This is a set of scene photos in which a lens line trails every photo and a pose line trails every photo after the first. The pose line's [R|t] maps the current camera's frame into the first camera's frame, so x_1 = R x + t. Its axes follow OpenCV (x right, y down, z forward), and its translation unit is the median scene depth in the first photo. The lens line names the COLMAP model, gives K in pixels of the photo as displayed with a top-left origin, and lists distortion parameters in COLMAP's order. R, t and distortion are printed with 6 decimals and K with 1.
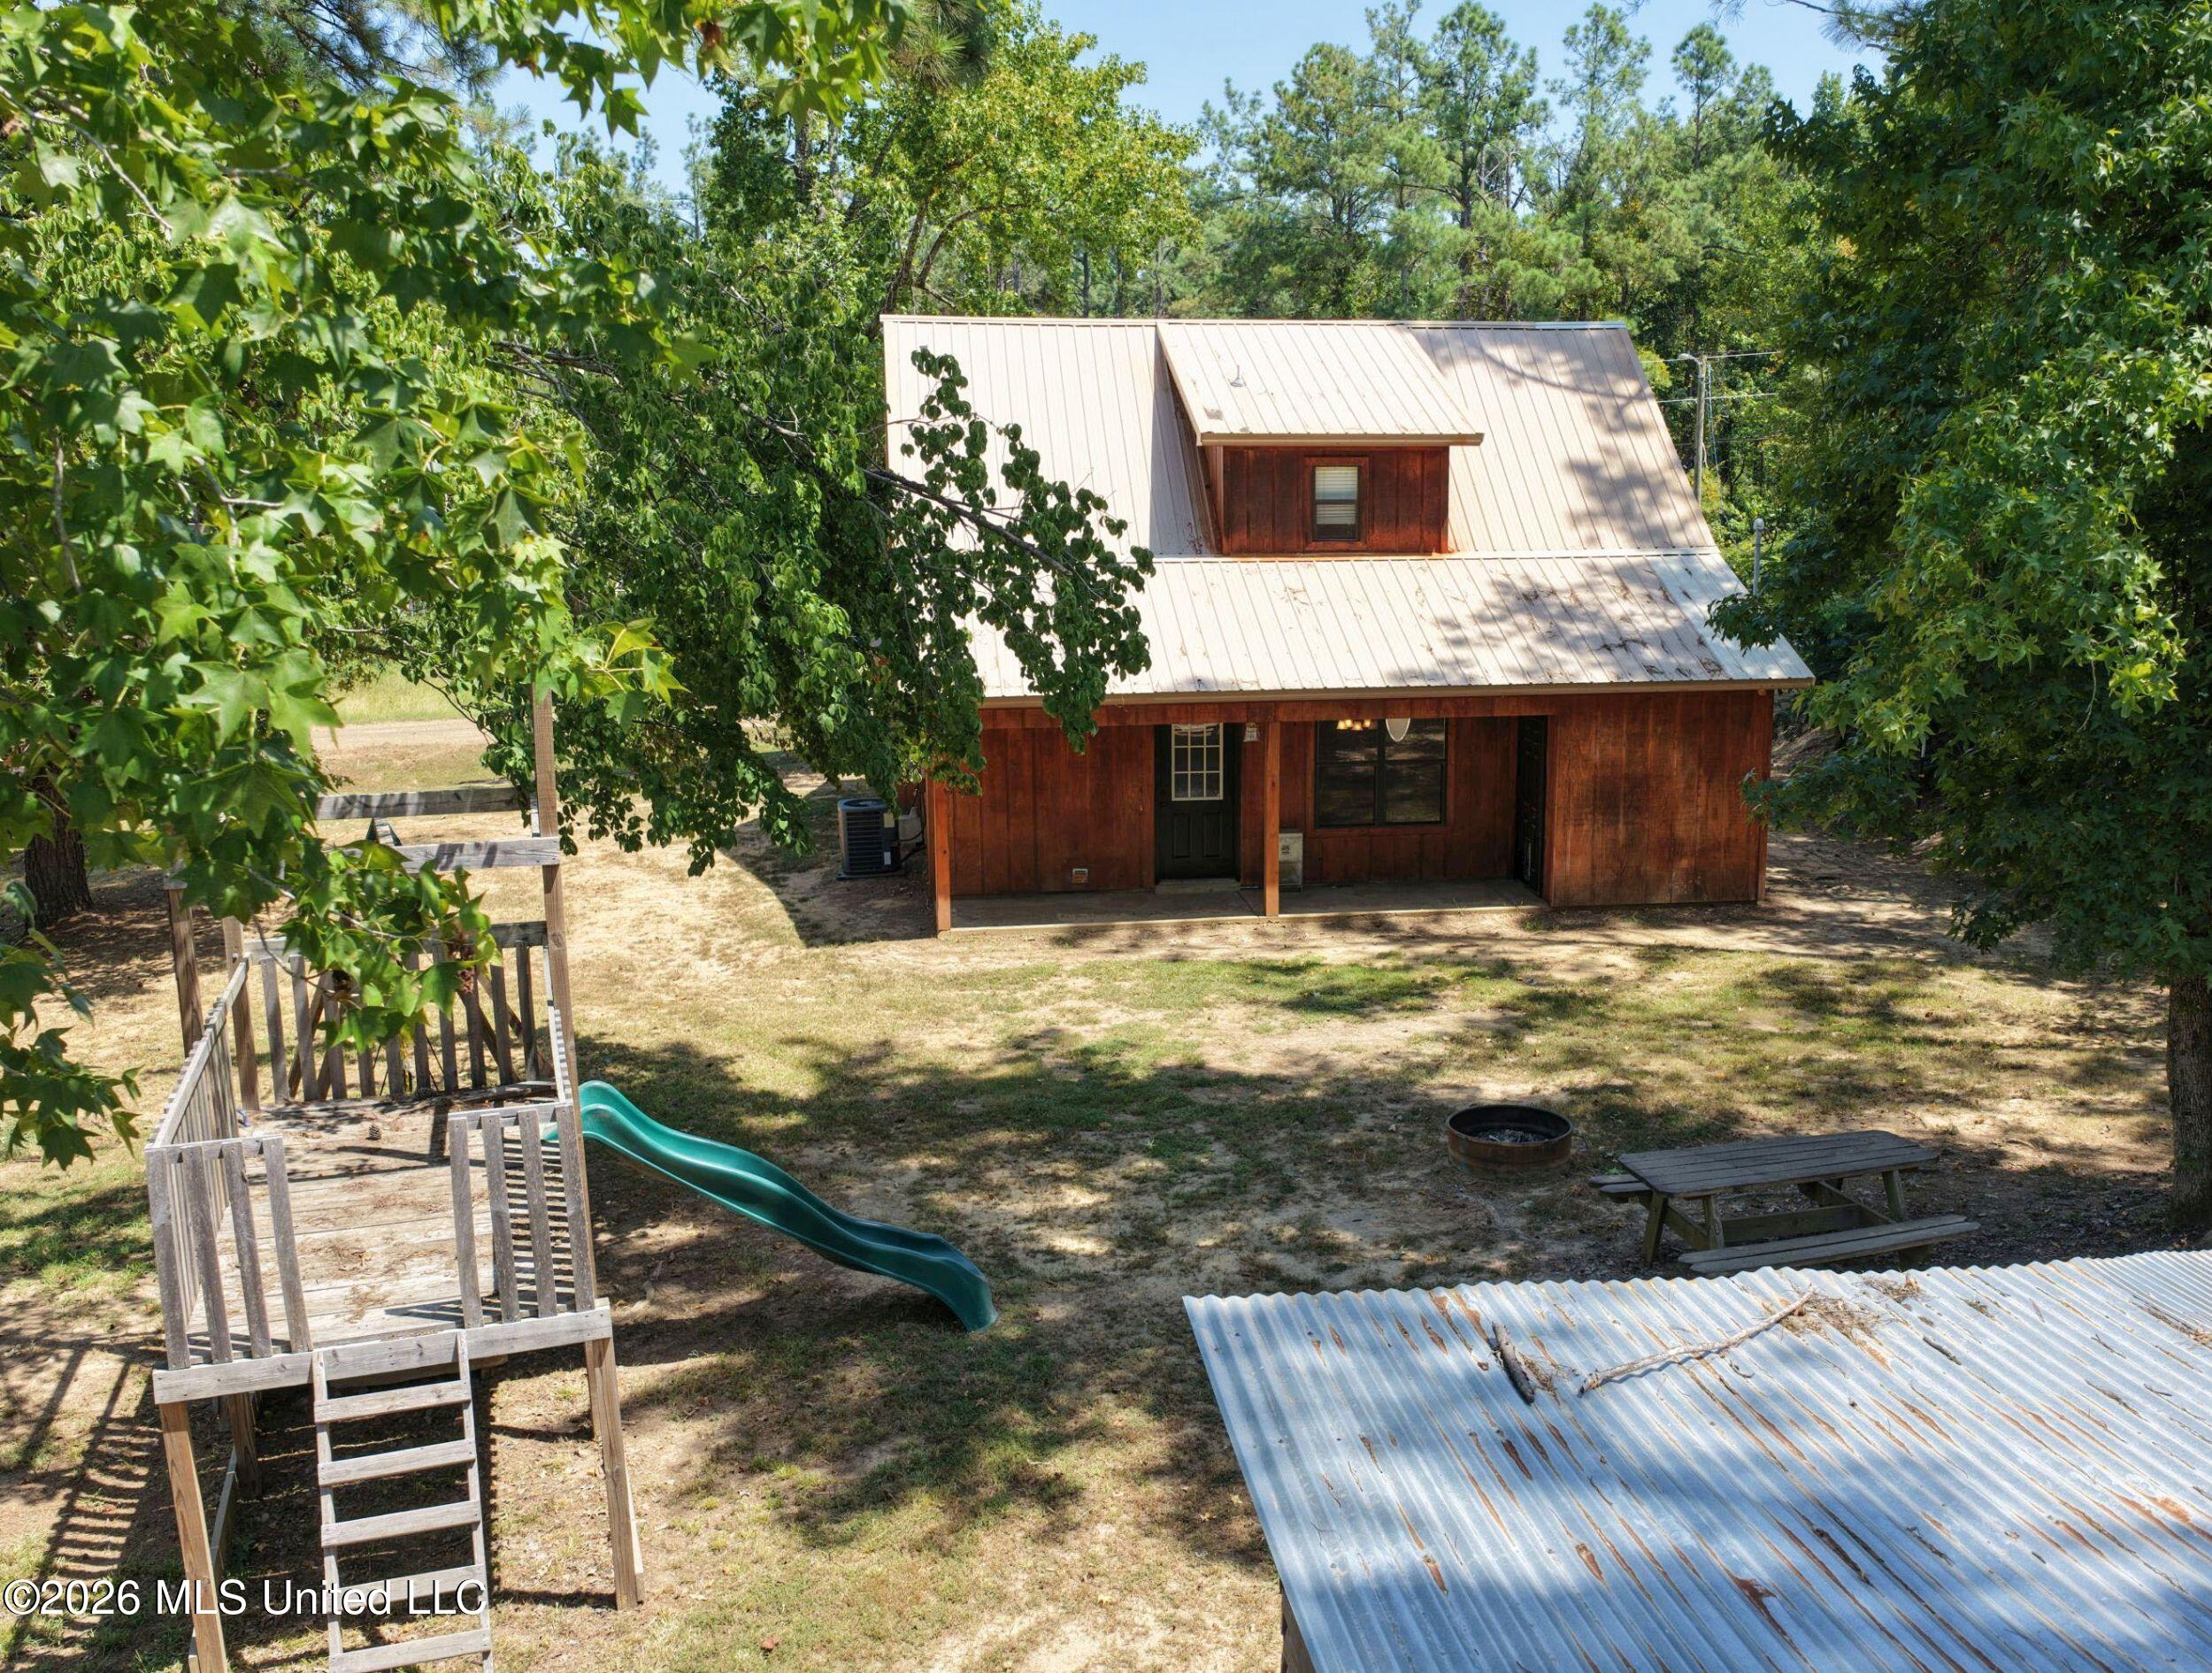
lens RADIAL K [[2037.6, 0, 1249.5], [0, 2037.6, 837.9], [0, 0, 1]] dist [-0.004788, 0.024560]
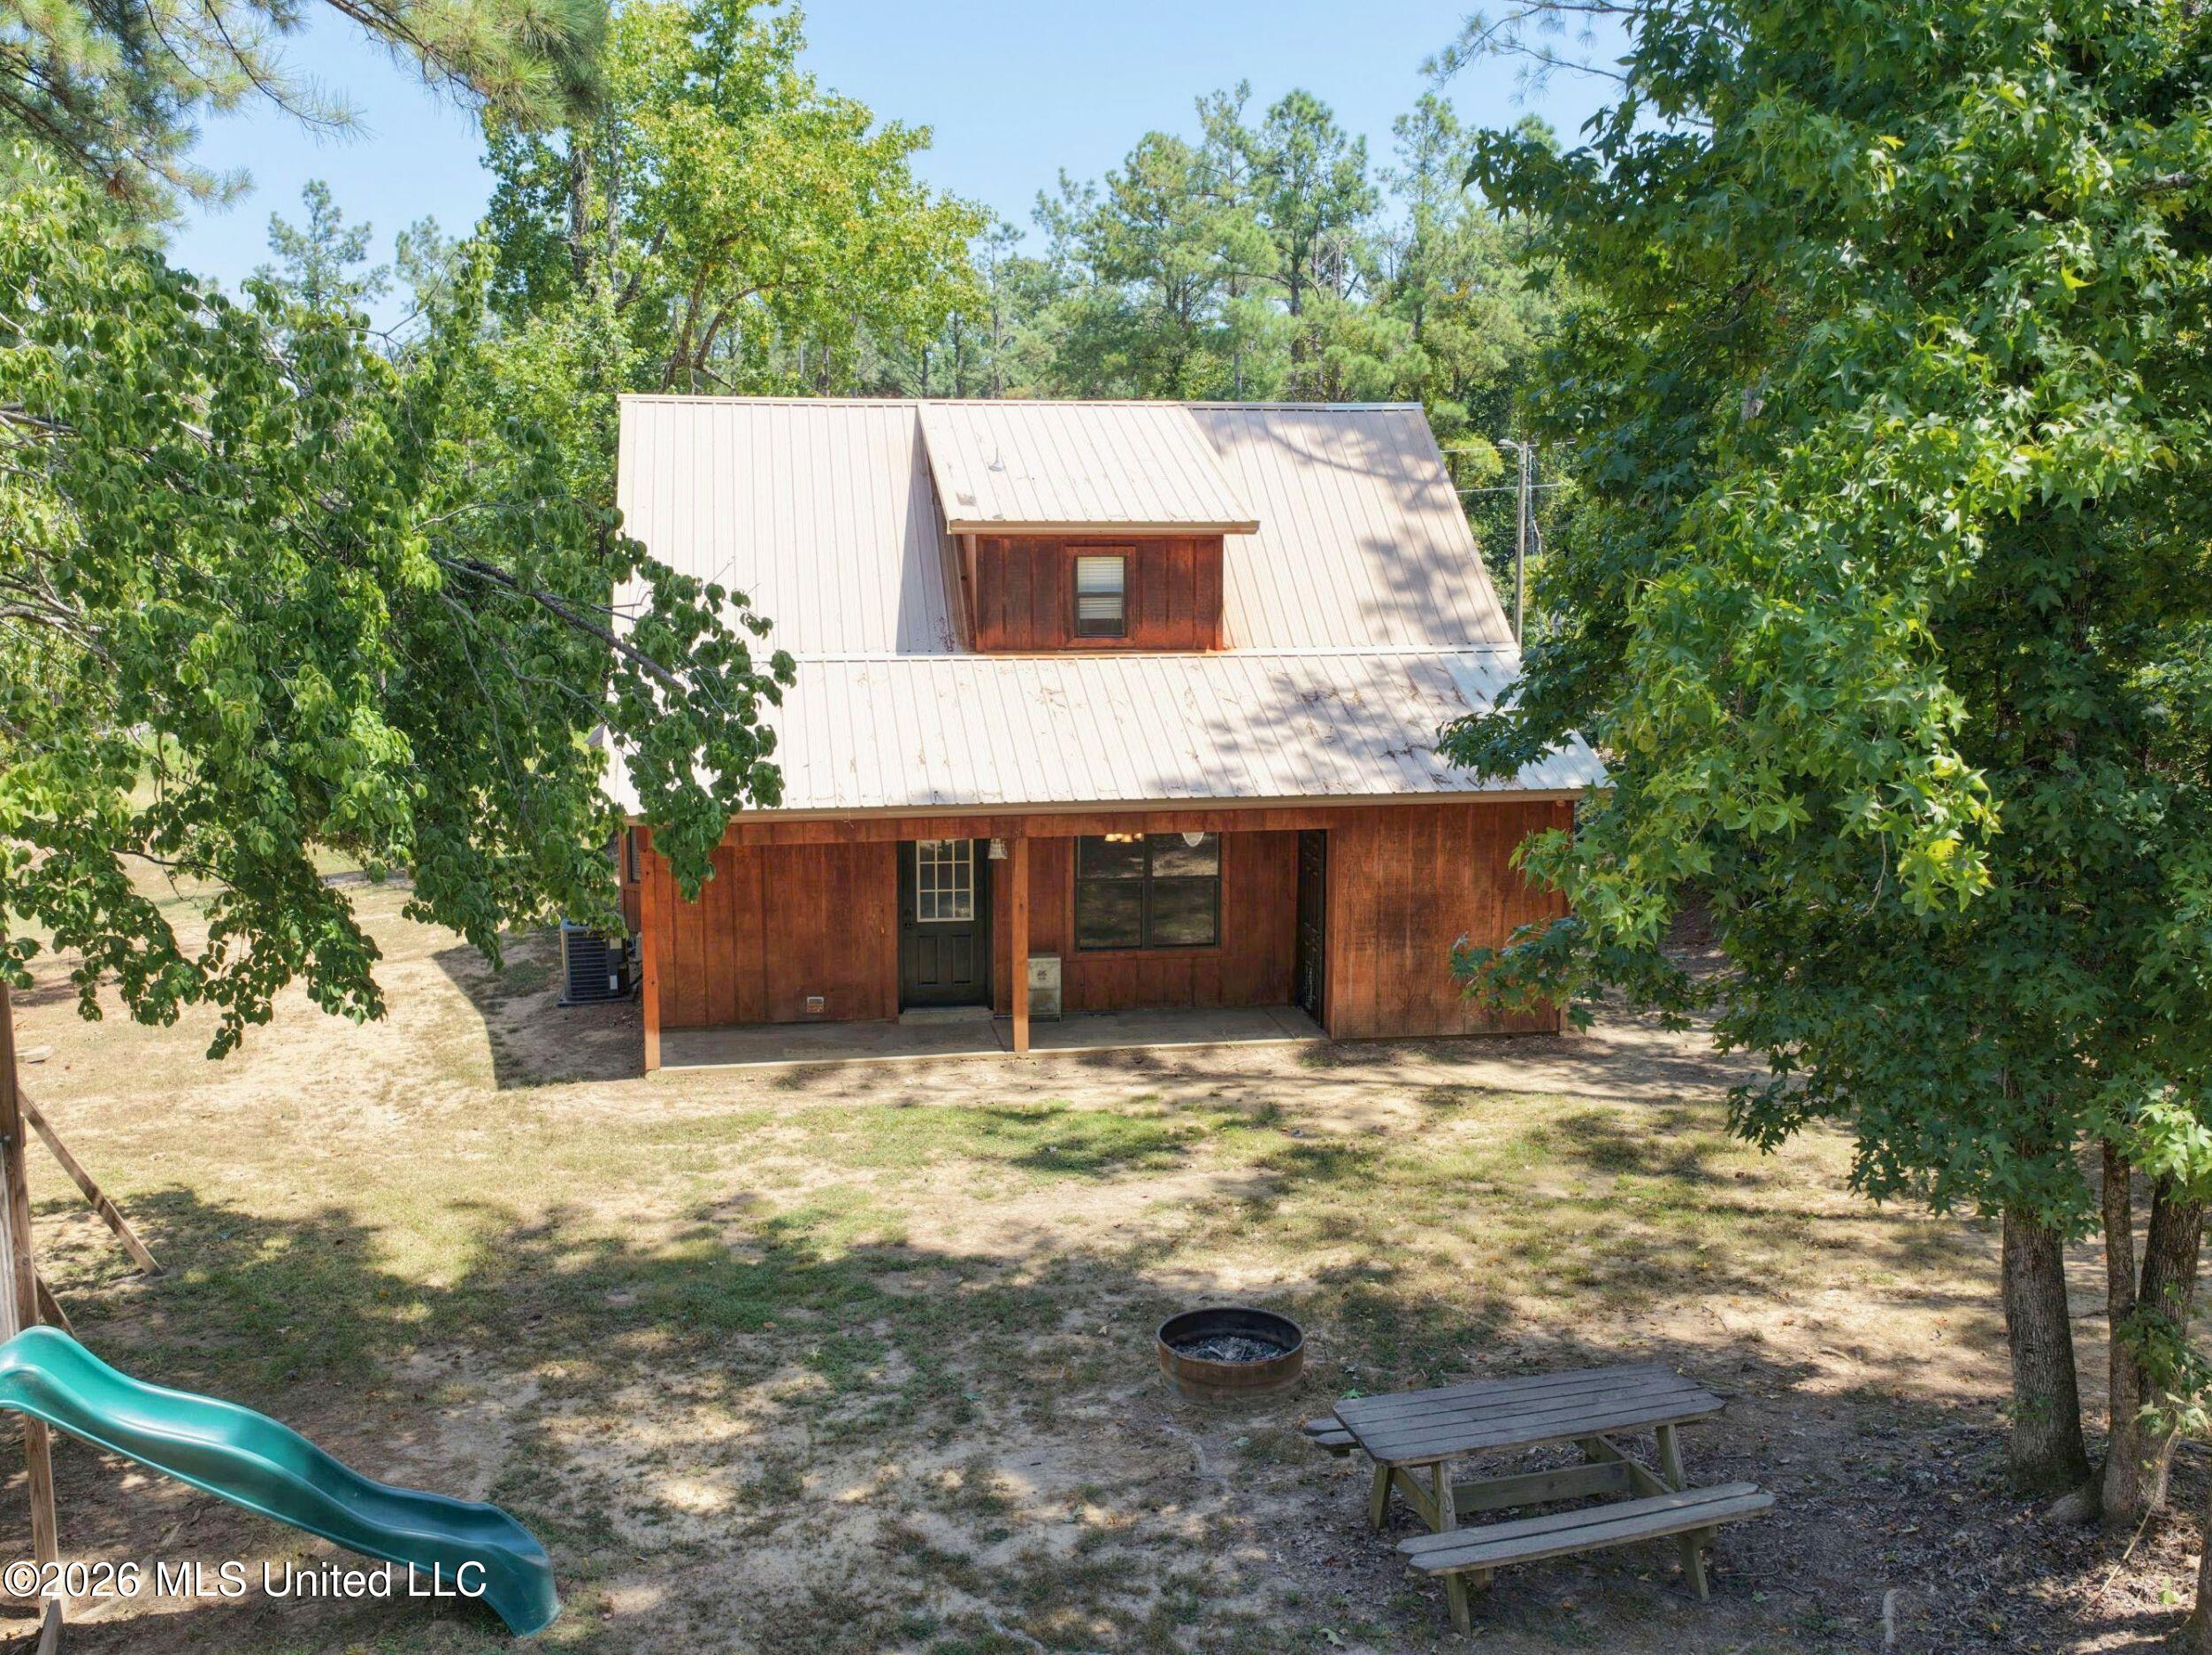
lens RADIAL K [[2033.3, 0, 1129.3], [0, 2033.3, 829.4], [0, 0, 1]] dist [-0.007253, 0.009545]
pose [[0.999919, -0.001072, 0.012693, 0.047669], [0.001643, 0.998982, -0.045080, -0.019342], [-0.012632, 0.045097, 0.998903, 0.095703]]
